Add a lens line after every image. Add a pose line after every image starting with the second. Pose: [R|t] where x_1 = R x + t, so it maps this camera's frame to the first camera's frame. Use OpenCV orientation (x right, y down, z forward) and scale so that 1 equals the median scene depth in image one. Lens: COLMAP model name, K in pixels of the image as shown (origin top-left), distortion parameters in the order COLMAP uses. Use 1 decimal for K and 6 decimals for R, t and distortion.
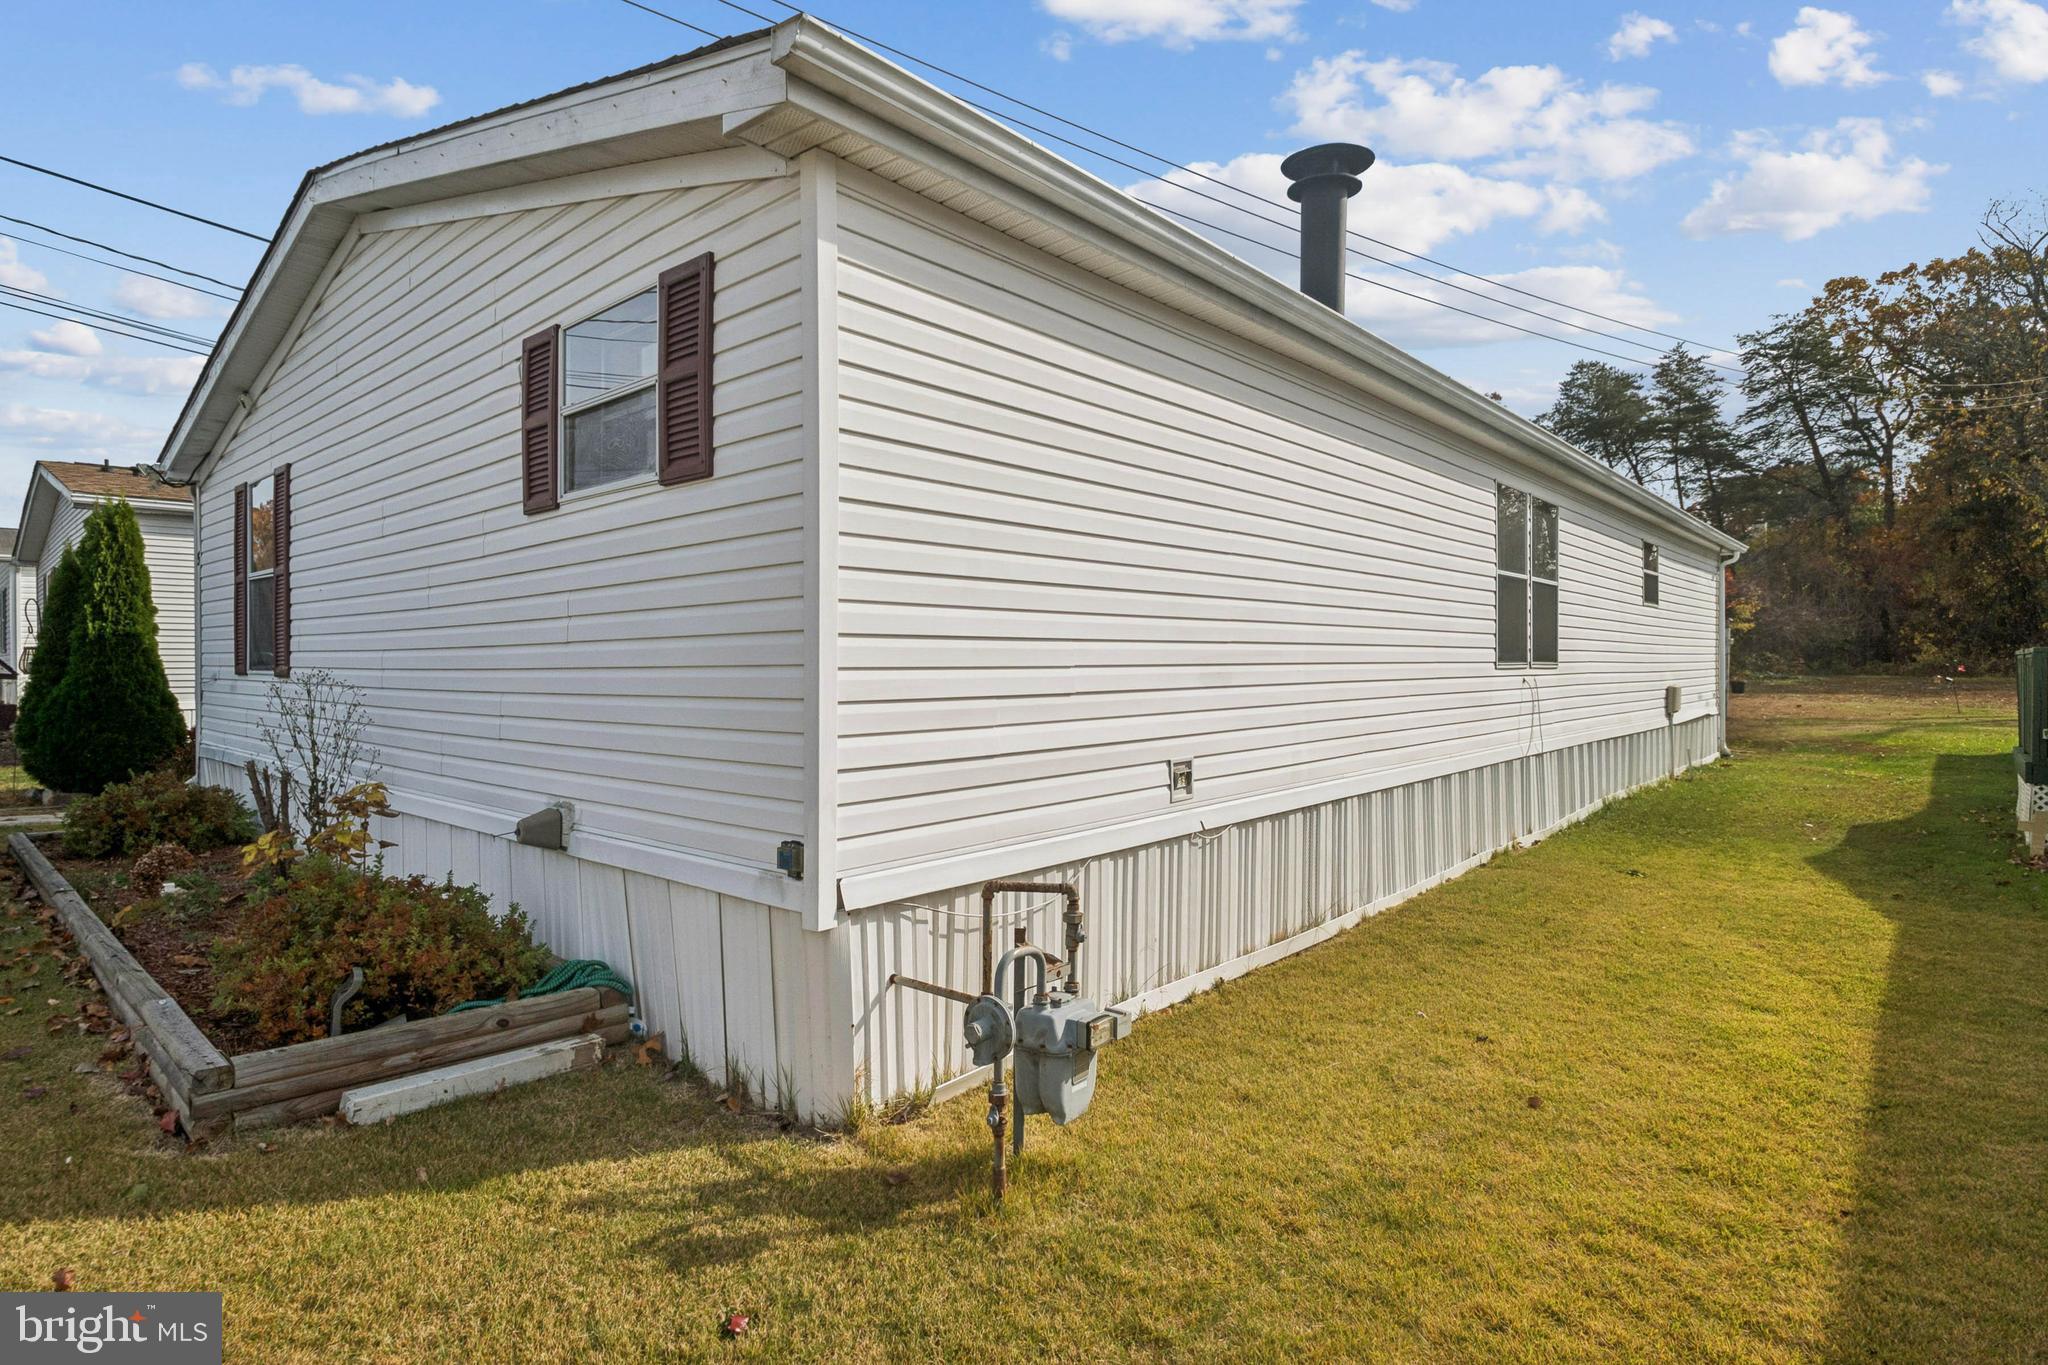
lens RADIAL K [[1060.1, 0, 1018.0], [0, 1060.1, 673.1], [0, 0, 1]] dist [-0.000381, 0.000899]
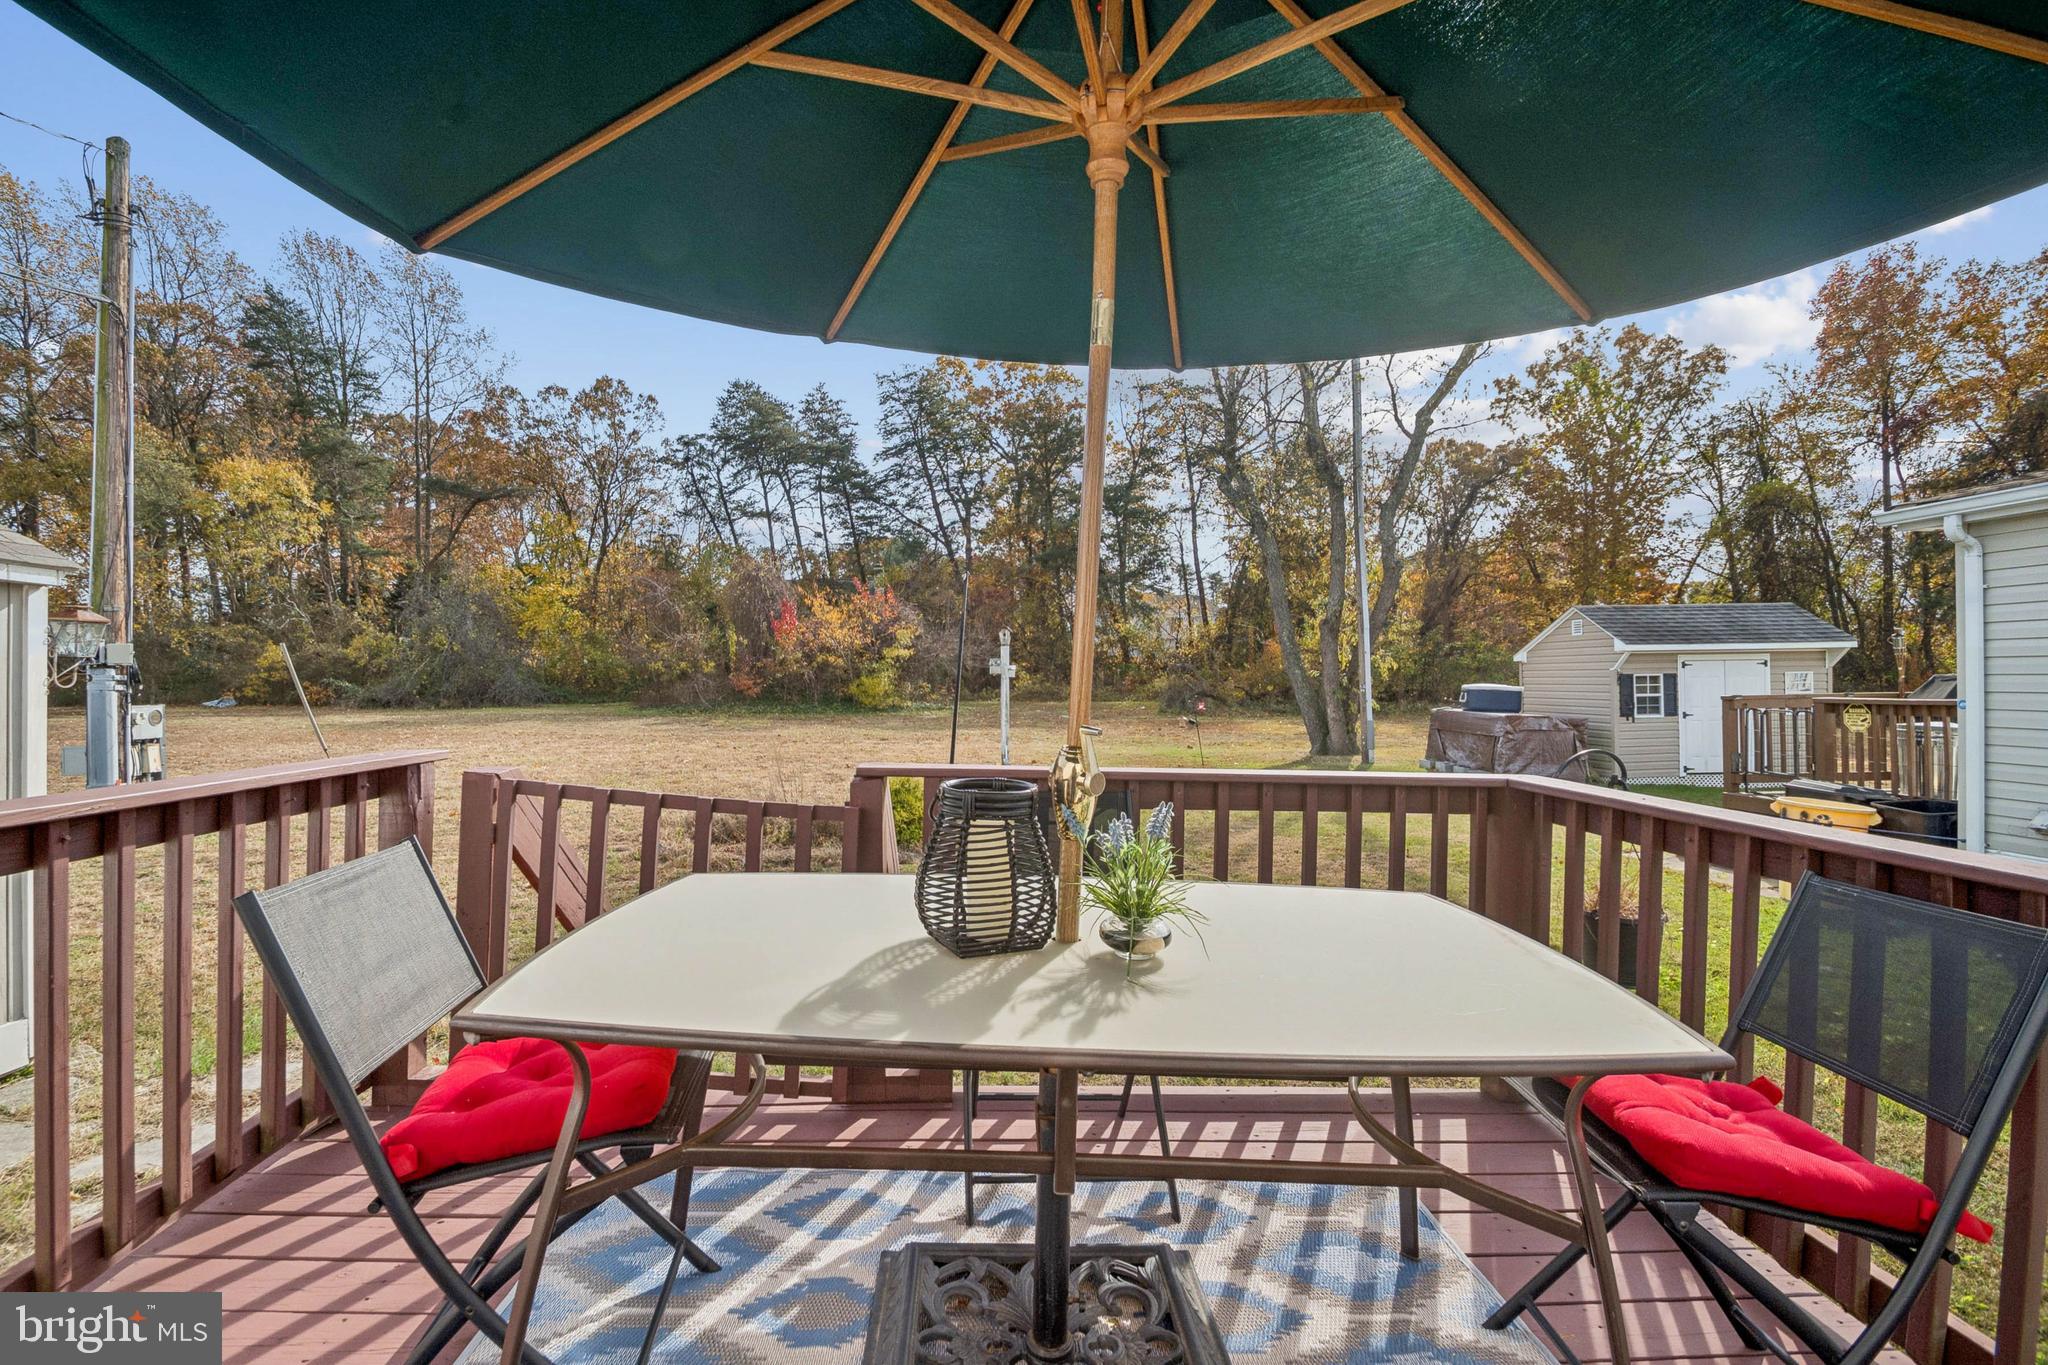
lens RADIAL K [[918.4, 0, 1019.3], [0, 918.4, 687.0], [0, 0, 1]] dist [-0.000023, -0.000003]
pose [[0.706292, -0.007687, 0.707879, 0.112281], [0.009169, 0.999956, 0.001711, -0.009021], [-0.707862, 0.005282, 0.706331, 0.217529]]
